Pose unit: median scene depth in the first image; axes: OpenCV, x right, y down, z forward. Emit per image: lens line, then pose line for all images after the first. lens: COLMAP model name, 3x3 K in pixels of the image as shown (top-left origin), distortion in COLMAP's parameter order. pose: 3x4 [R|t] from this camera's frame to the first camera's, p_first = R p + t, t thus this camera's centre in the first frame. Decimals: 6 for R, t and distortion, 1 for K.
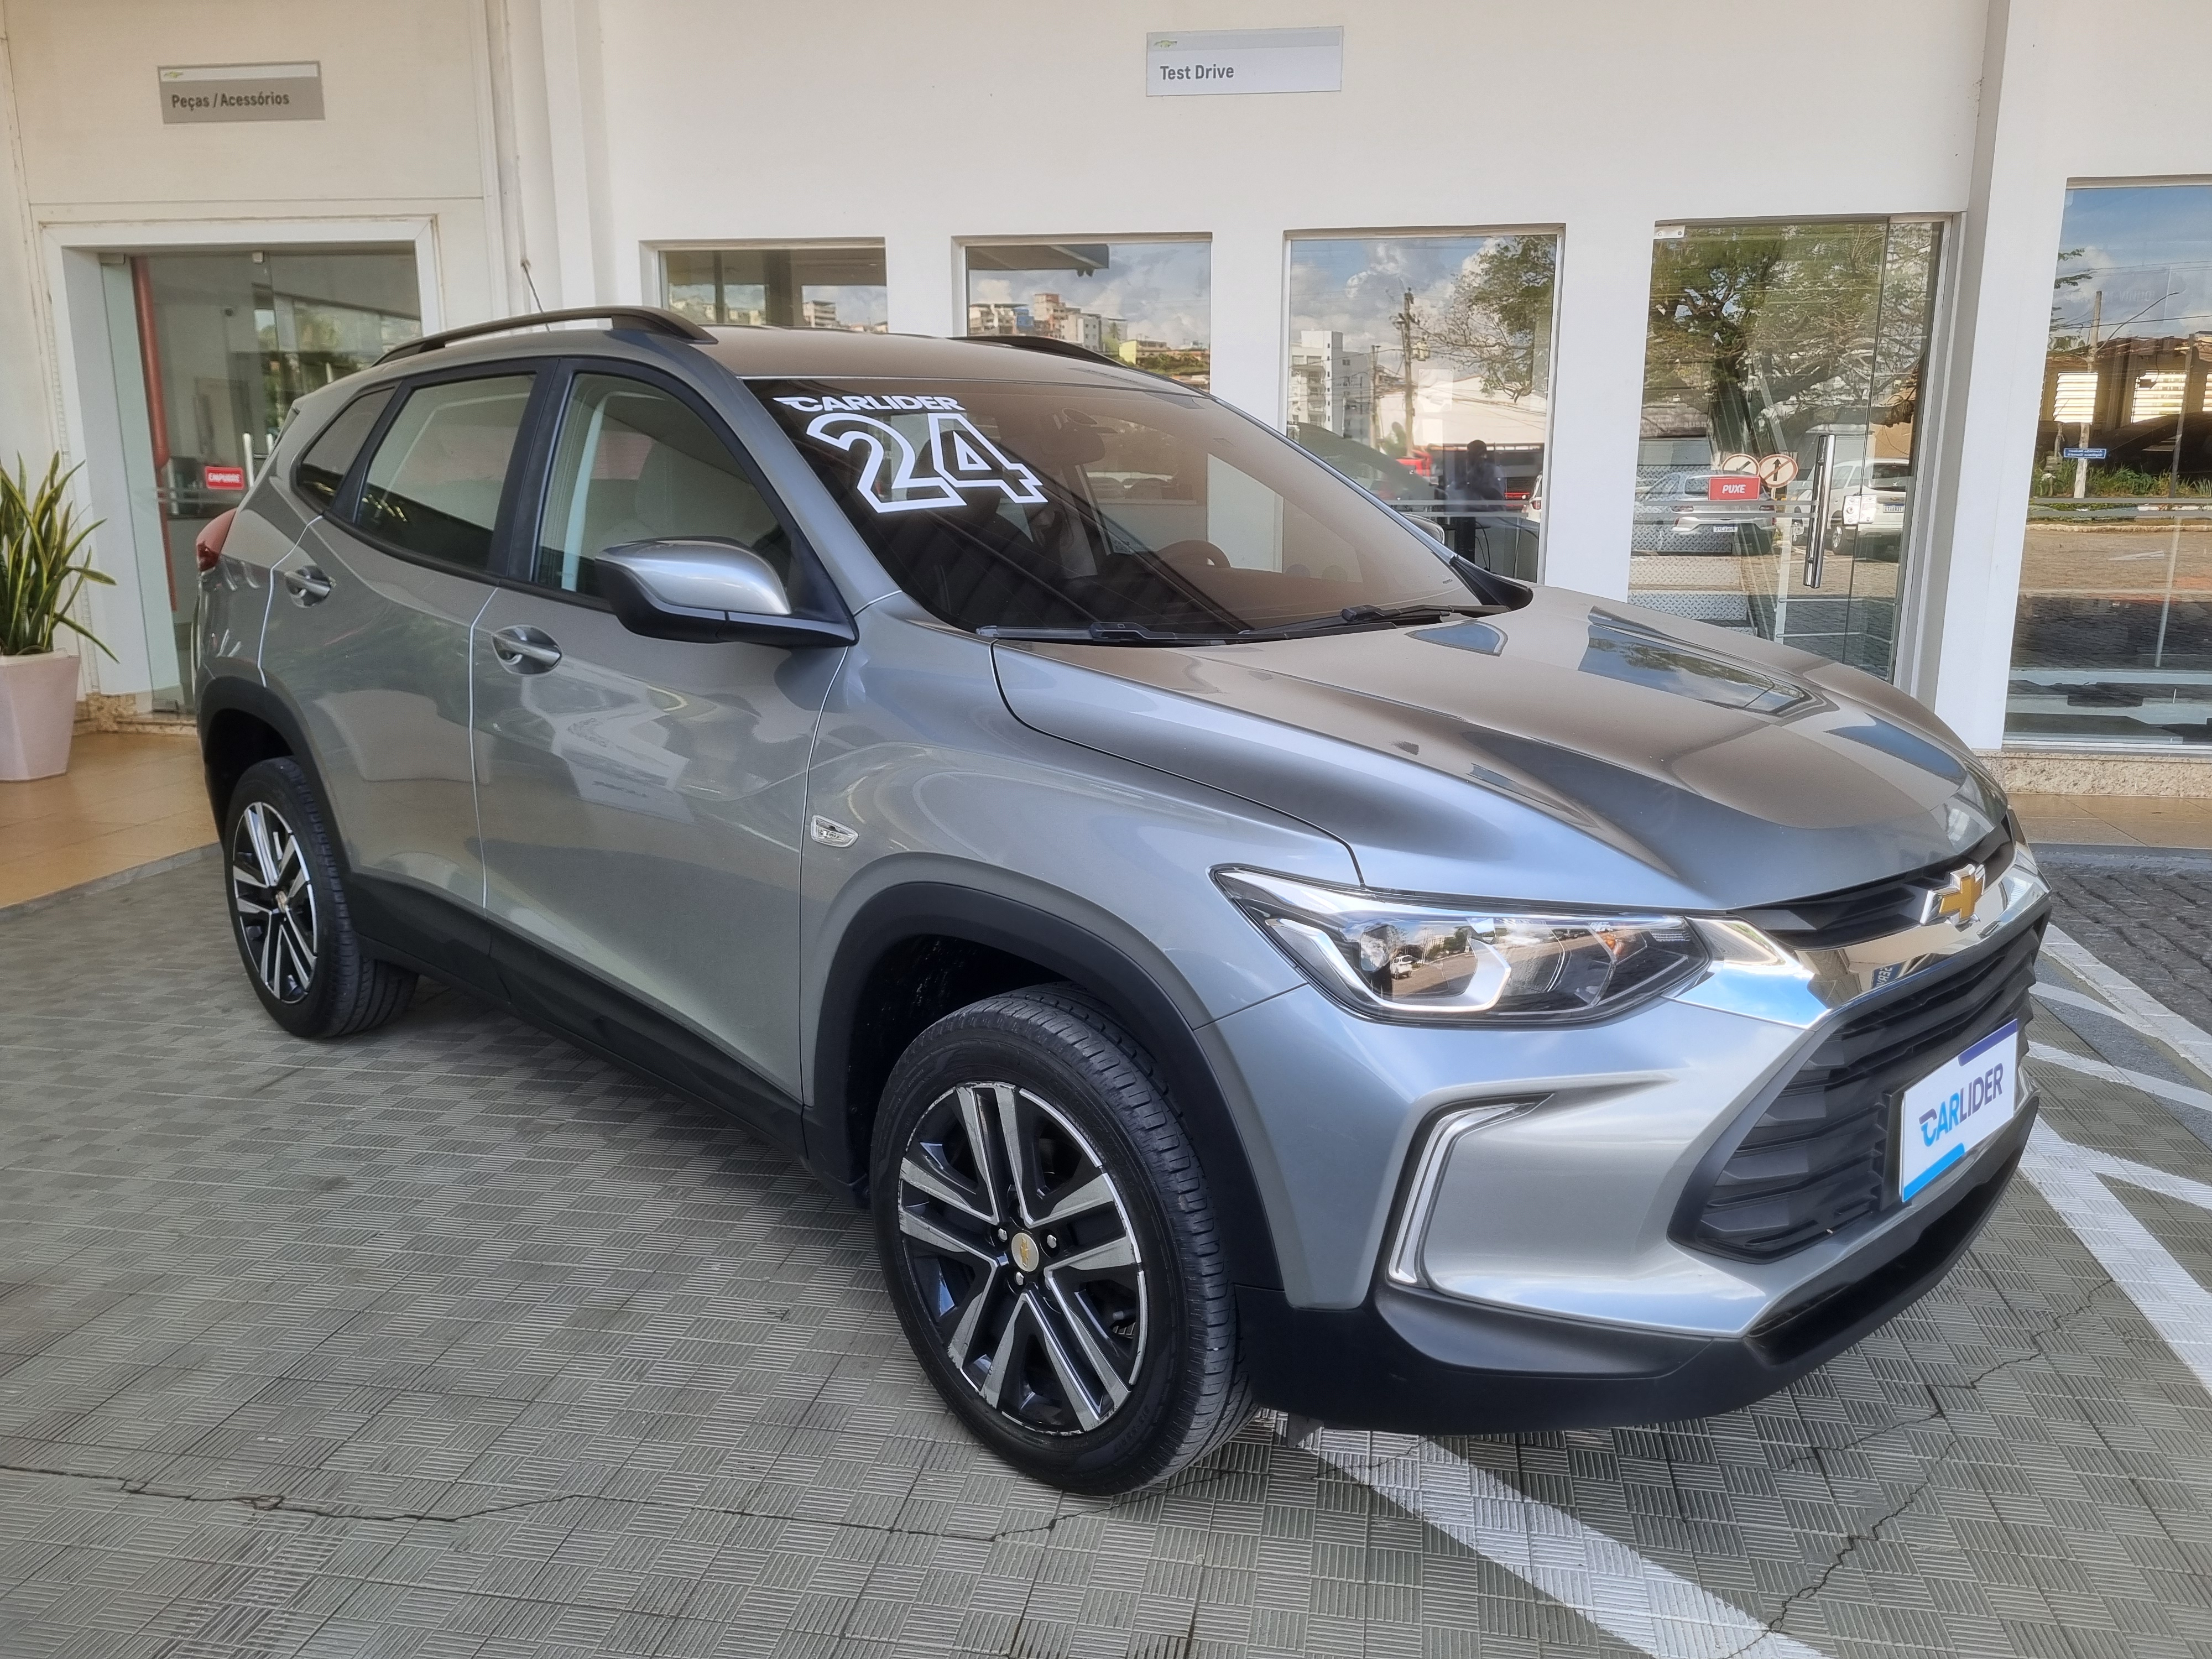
lens RADIAL K [[1701.4, 0, 1081.9], [0, 1701.4, 828.1], [0, 0, 1]] dist [0.046594, -0.046441]
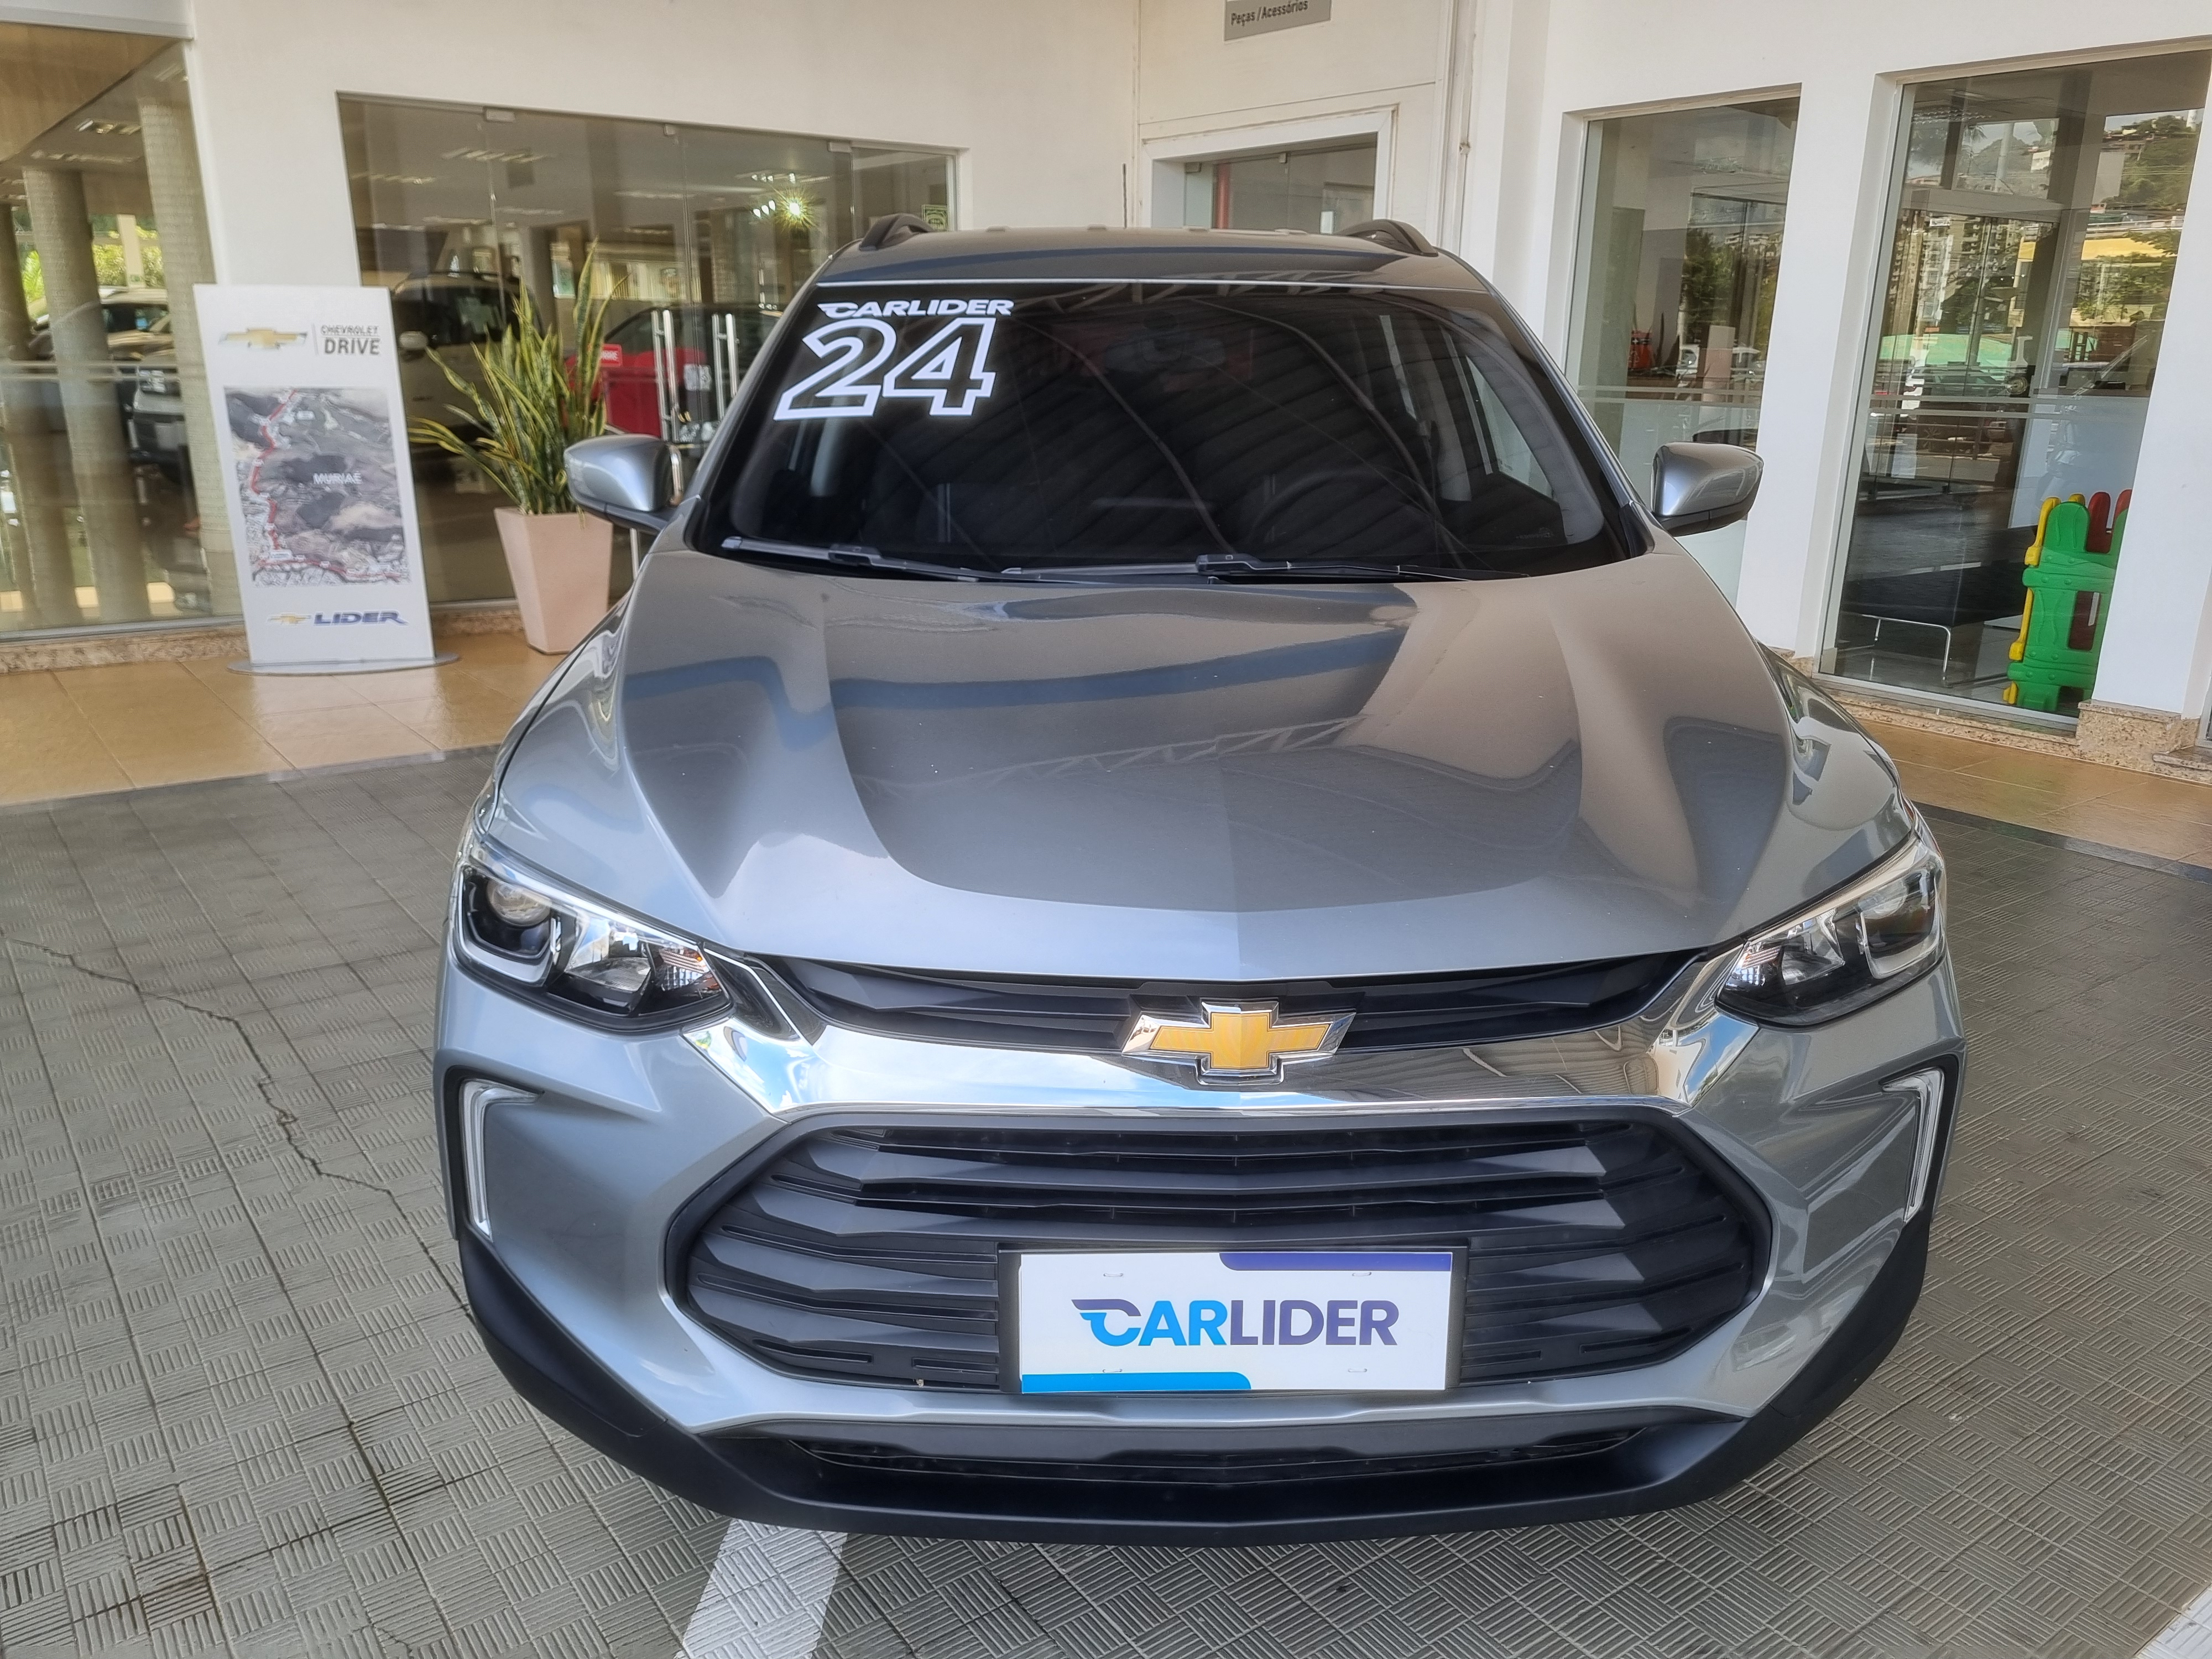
lens RADIAL K [[1701.4, 0, 1081.9], [0, 1701.4, 828.1], [0, 0, 1]] dist [0.046594, -0.046441]
pose [[0.723728, 0.195517, -0.661809, 0.398461], [-0.150569, 0.980658, 0.125058, -0.053086], [0.673459, 0.009140, 0.739168, 0.192872]]
